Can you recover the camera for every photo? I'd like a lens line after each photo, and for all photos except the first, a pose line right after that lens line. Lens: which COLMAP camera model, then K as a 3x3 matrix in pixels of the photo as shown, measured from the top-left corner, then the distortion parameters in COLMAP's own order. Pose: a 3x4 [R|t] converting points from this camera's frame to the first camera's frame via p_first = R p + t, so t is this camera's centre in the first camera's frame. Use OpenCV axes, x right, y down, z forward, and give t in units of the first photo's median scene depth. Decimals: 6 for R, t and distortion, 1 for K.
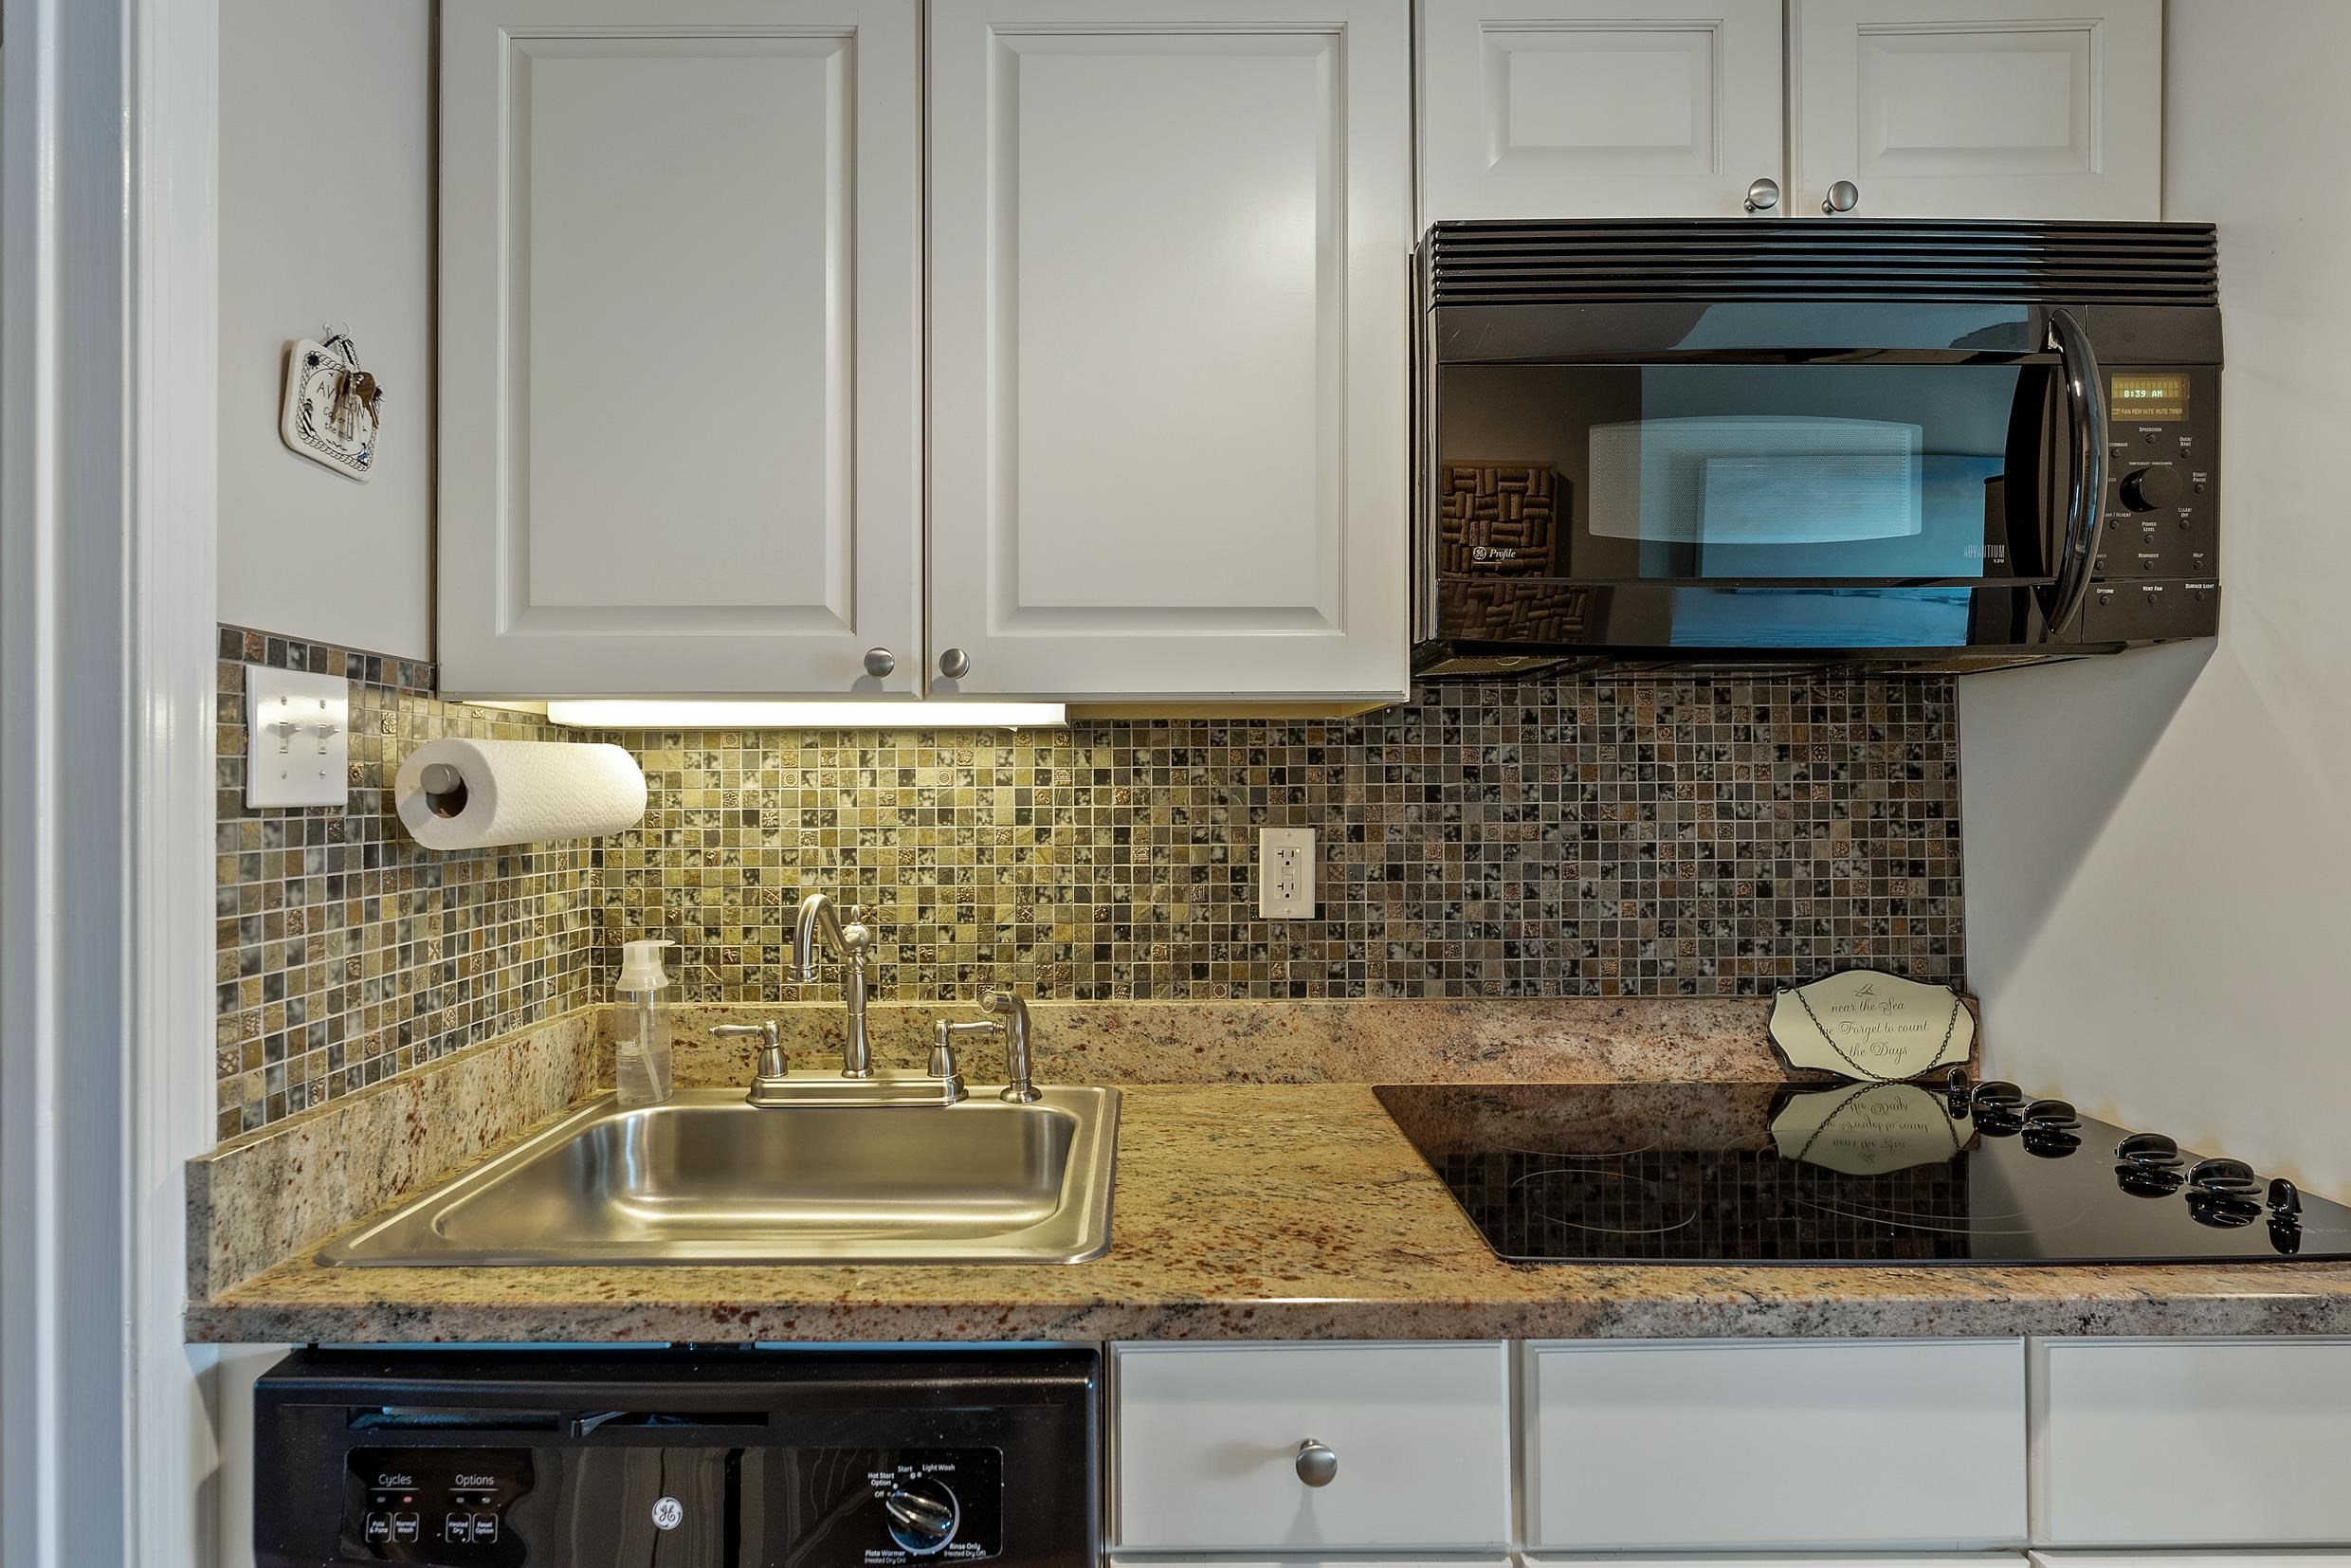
lens RADIAL K [[1167.2, 0, 1145.7], [0, 1167.2, 784.1], [0, 0, 1]] dist [-0.000655, -0.001056]
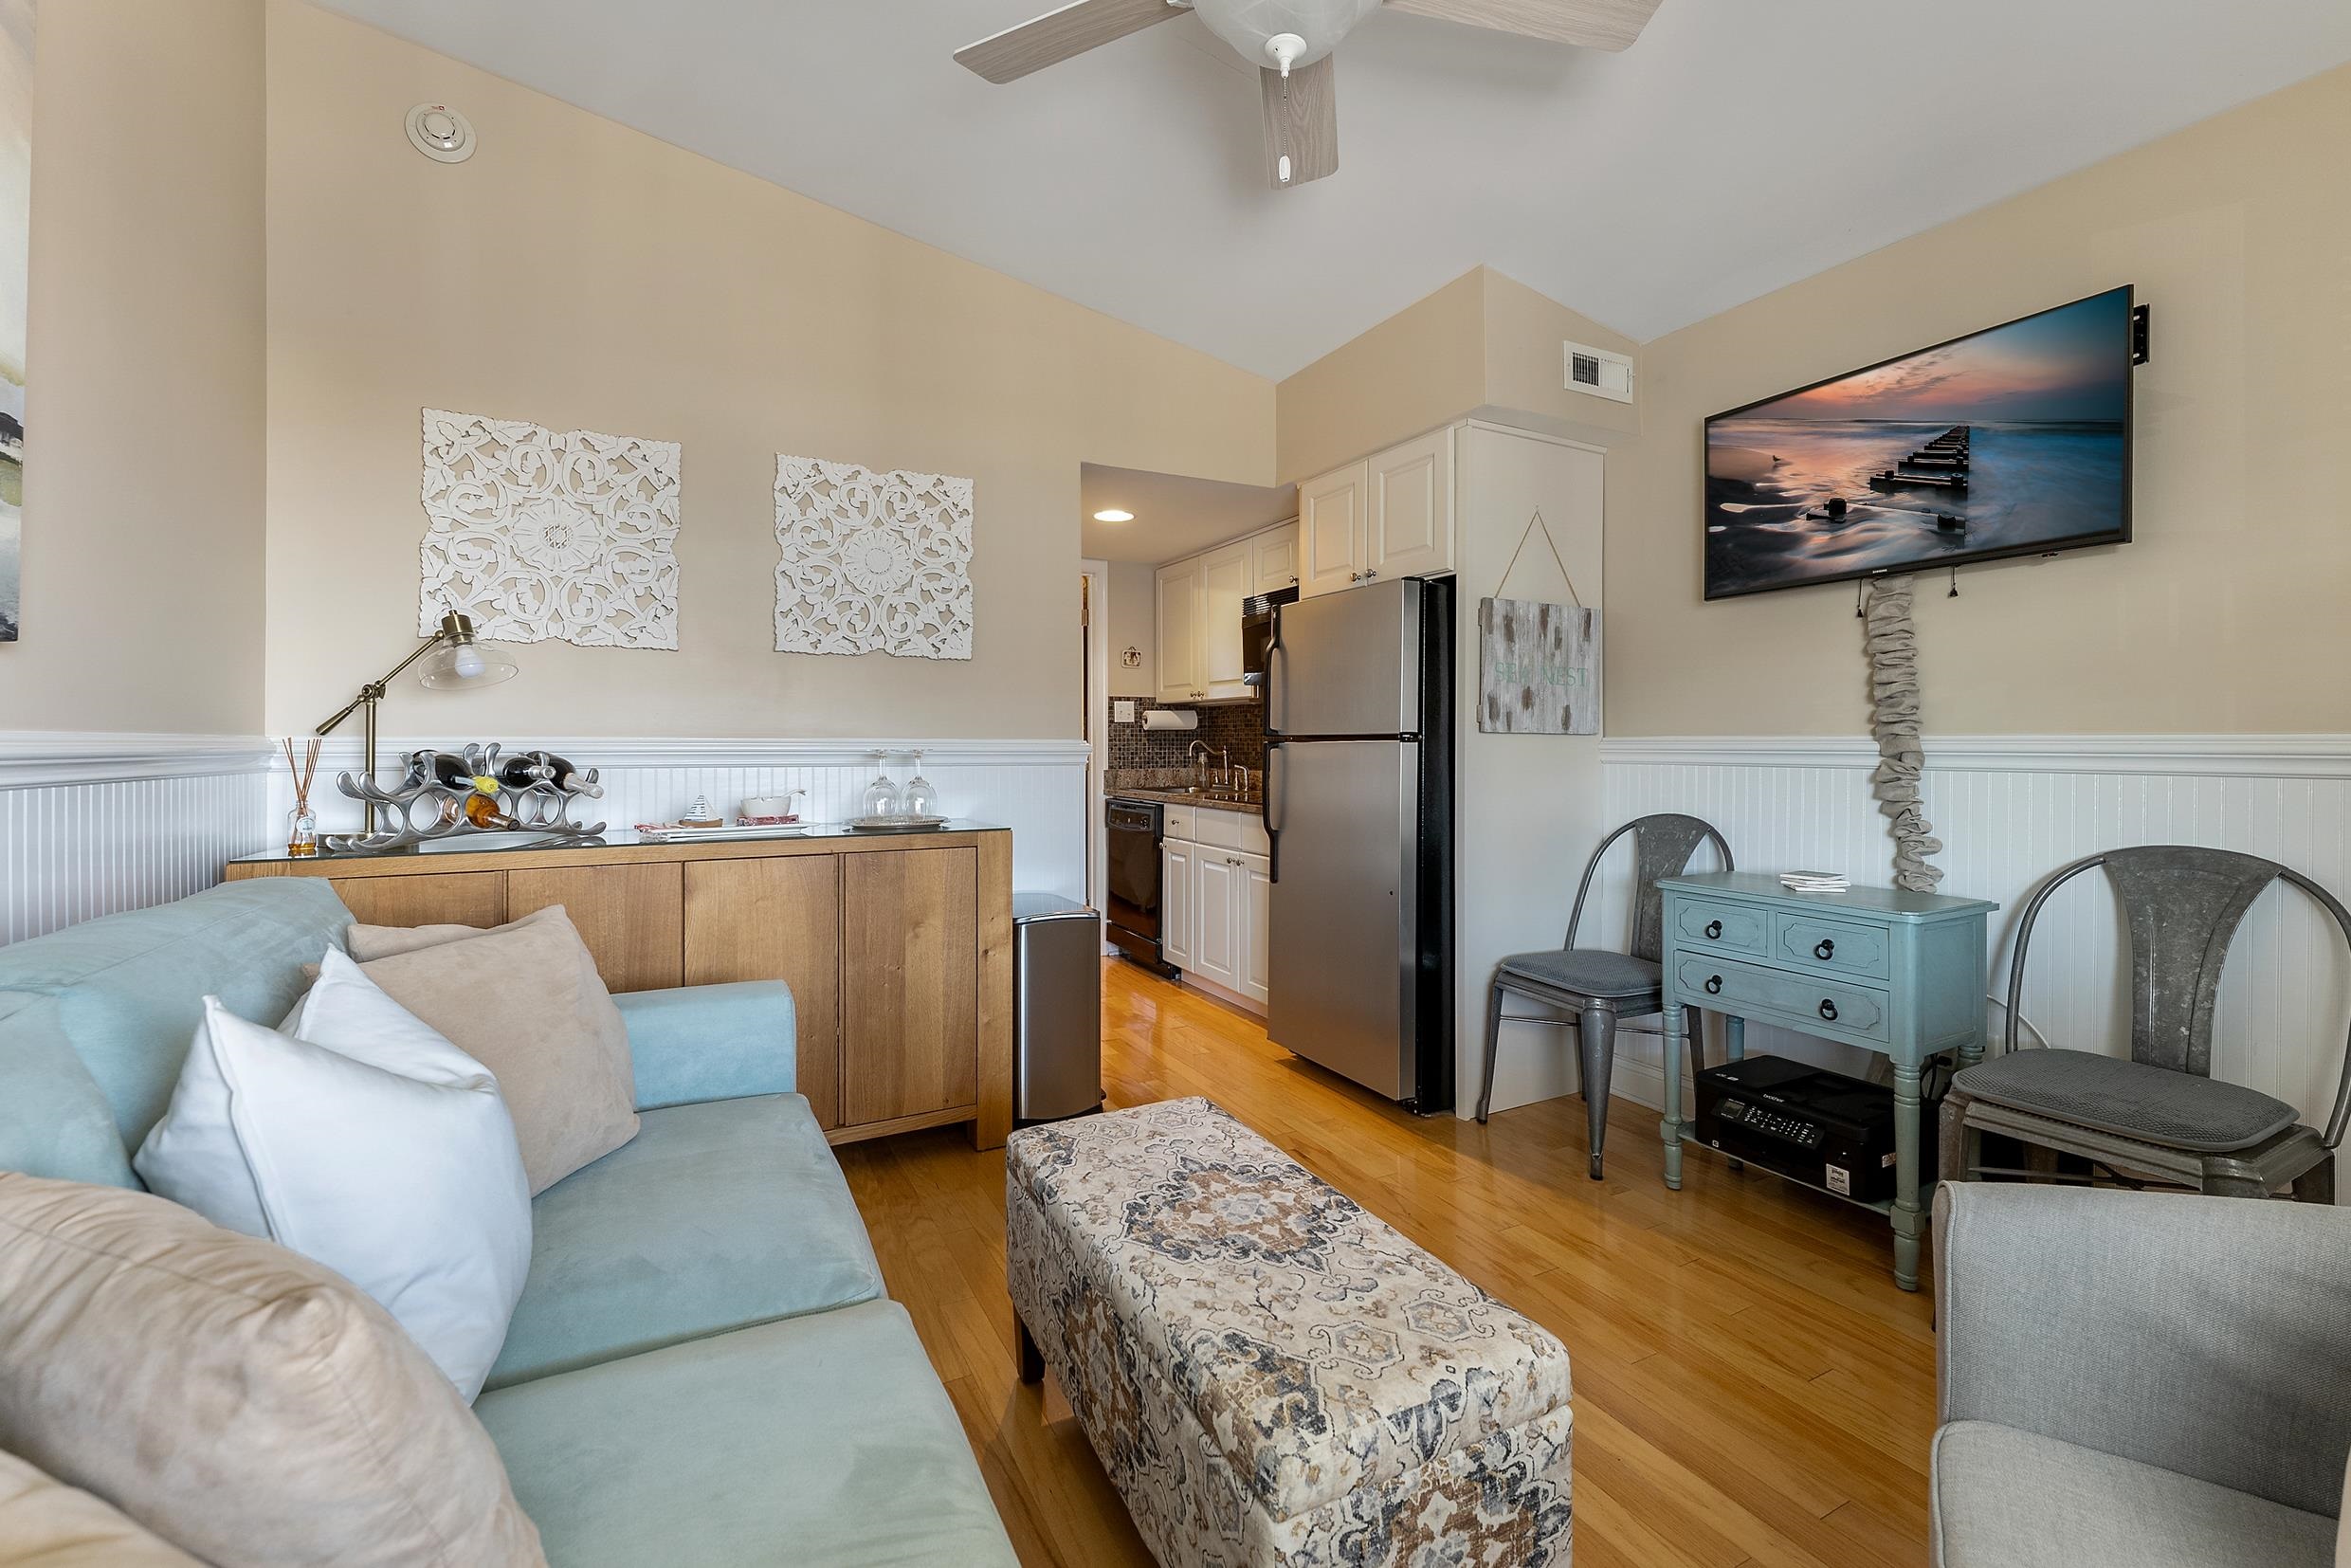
lens RADIAL K [[973.8, 0, 1167.4], [0, 973.8, 756.0], [0, 0, 1]] dist [-0.002264, -0.000019]
pose [[0.462093, 0.017077, -0.886667, 2.711747], [0.010145, 0.999647, 0.024541, 0.049240], [0.886773, -0.020336, 0.461757, -0.829459]]
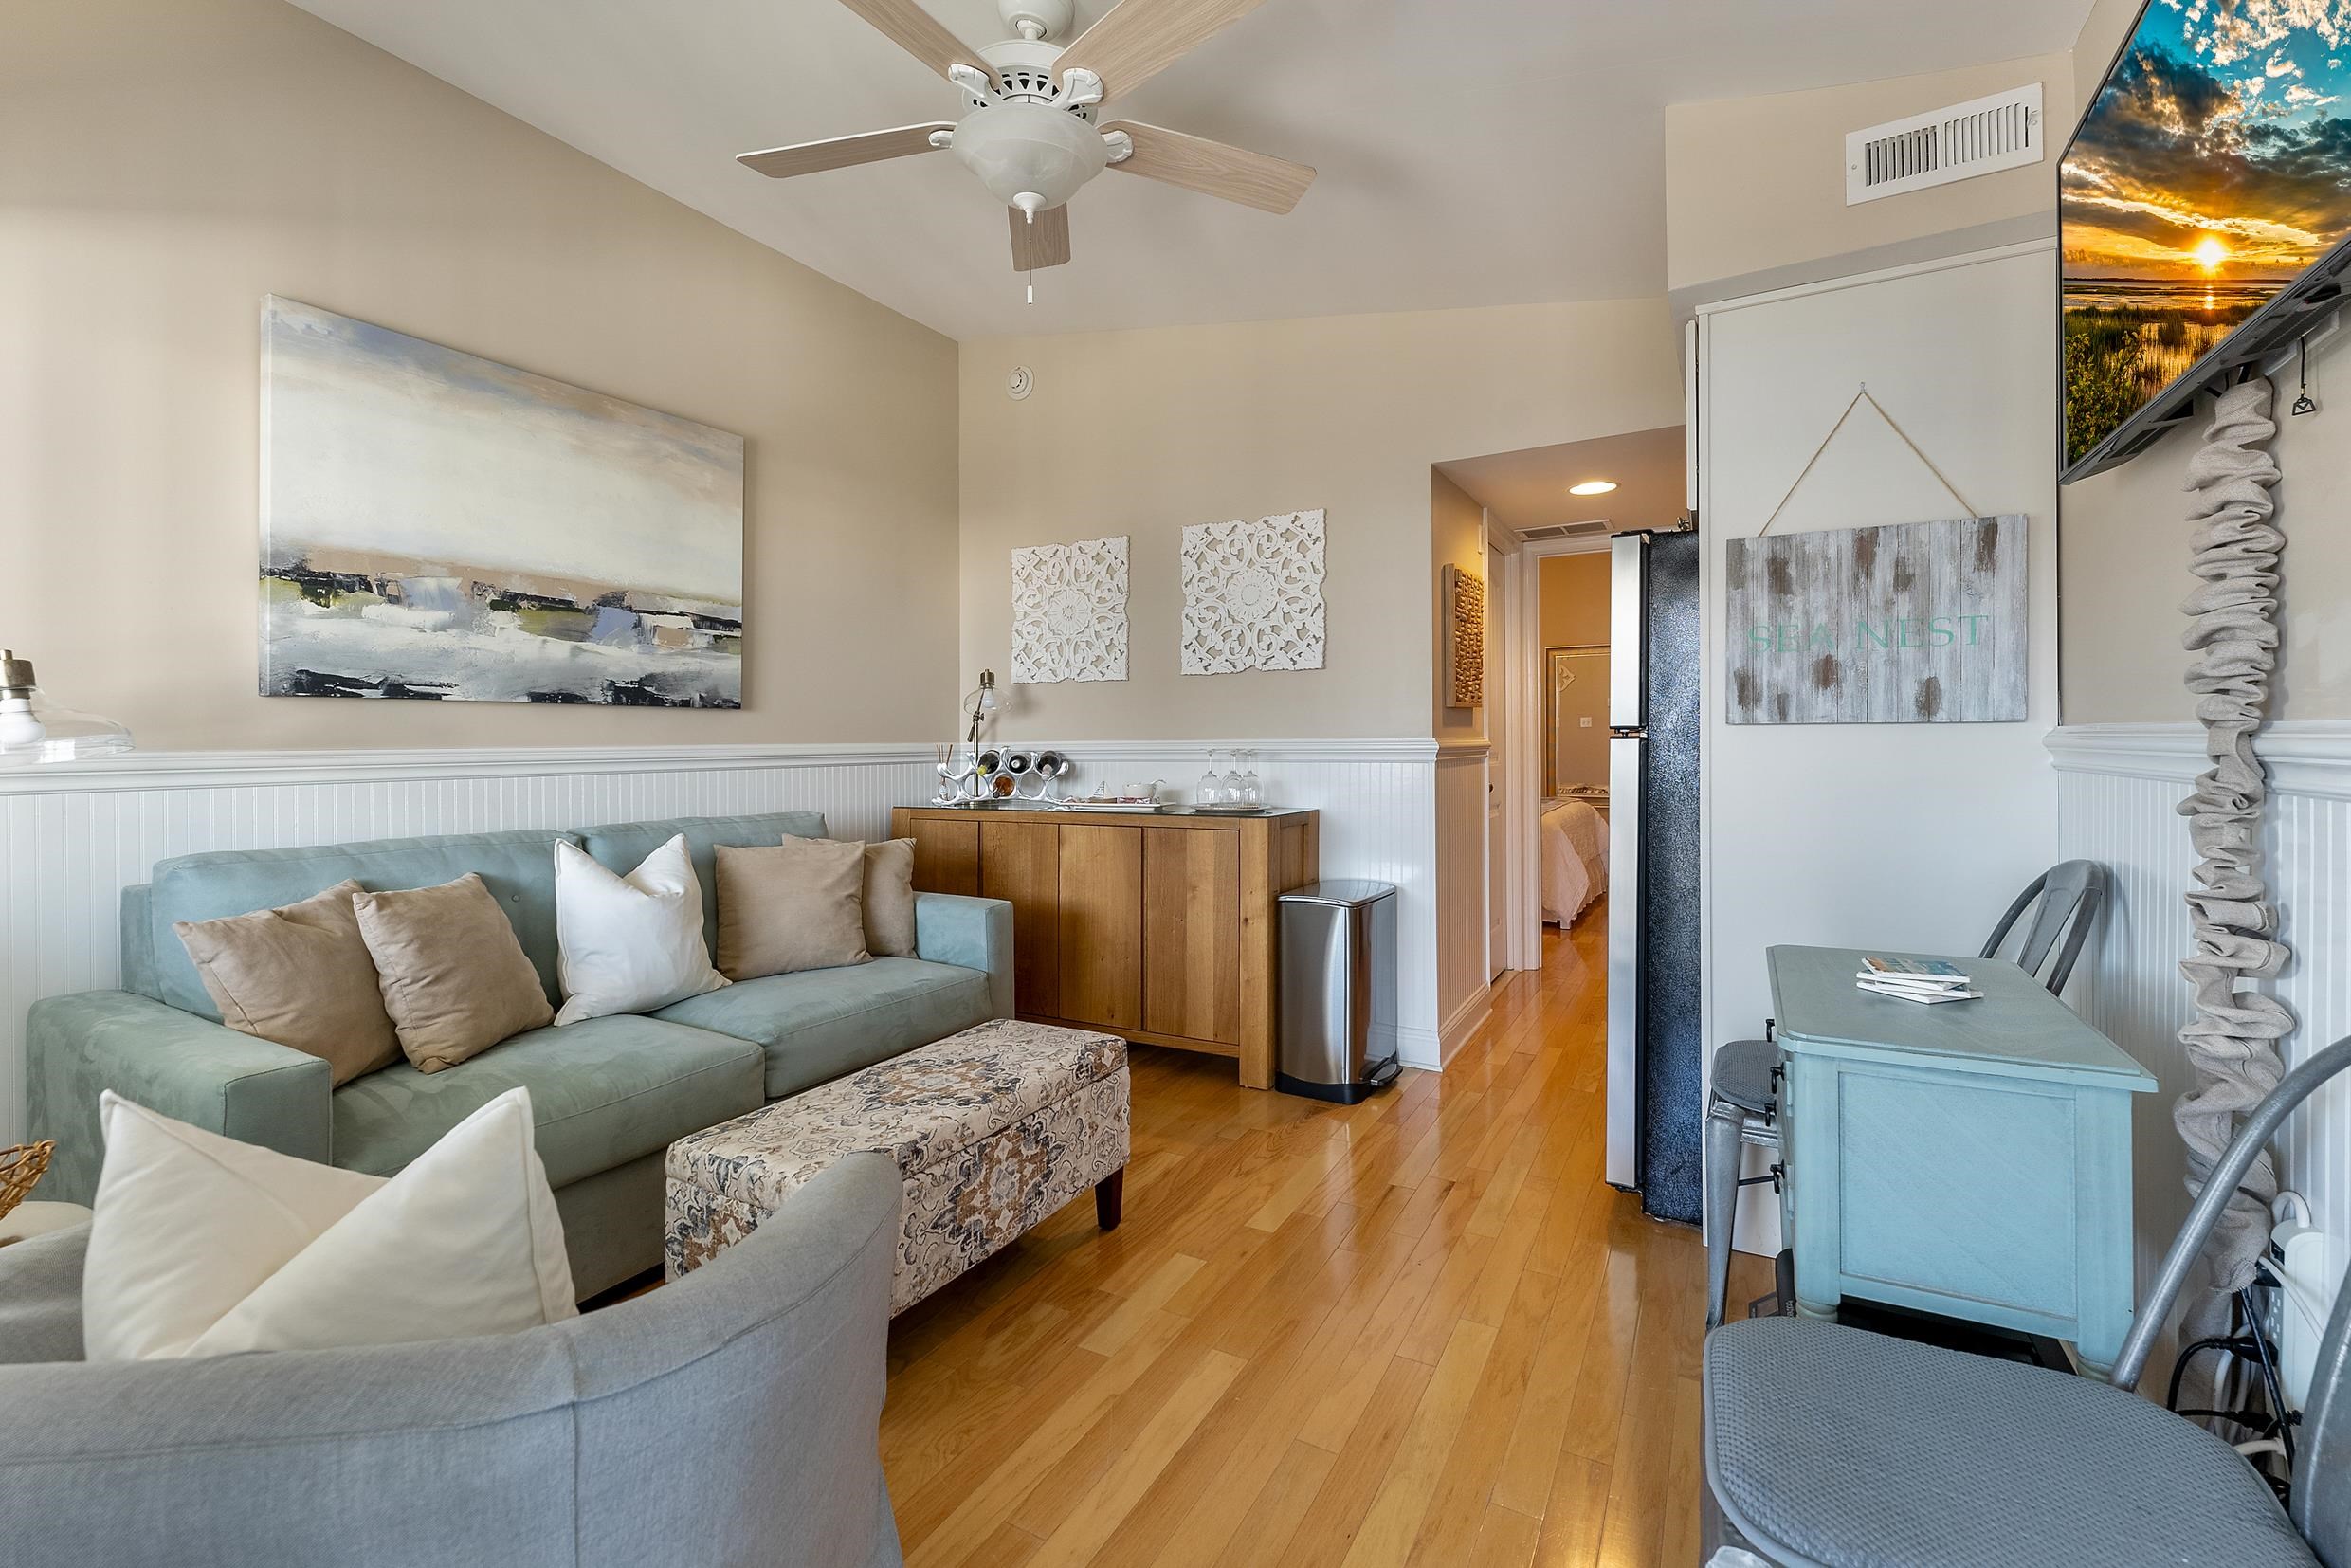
lens RADIAL K [[988.5, 0, 1183.2], [0, 988.5, 743.0], [0, 0, 1]] dist [0.000628, -0.000030]
pose [[-0.480429, 0.014435, -0.876915, 2.933566], [0.029667, 0.999560, 0.000201, 0.059620], [0.876532, -0.025919, -0.480646, 0.641732]]
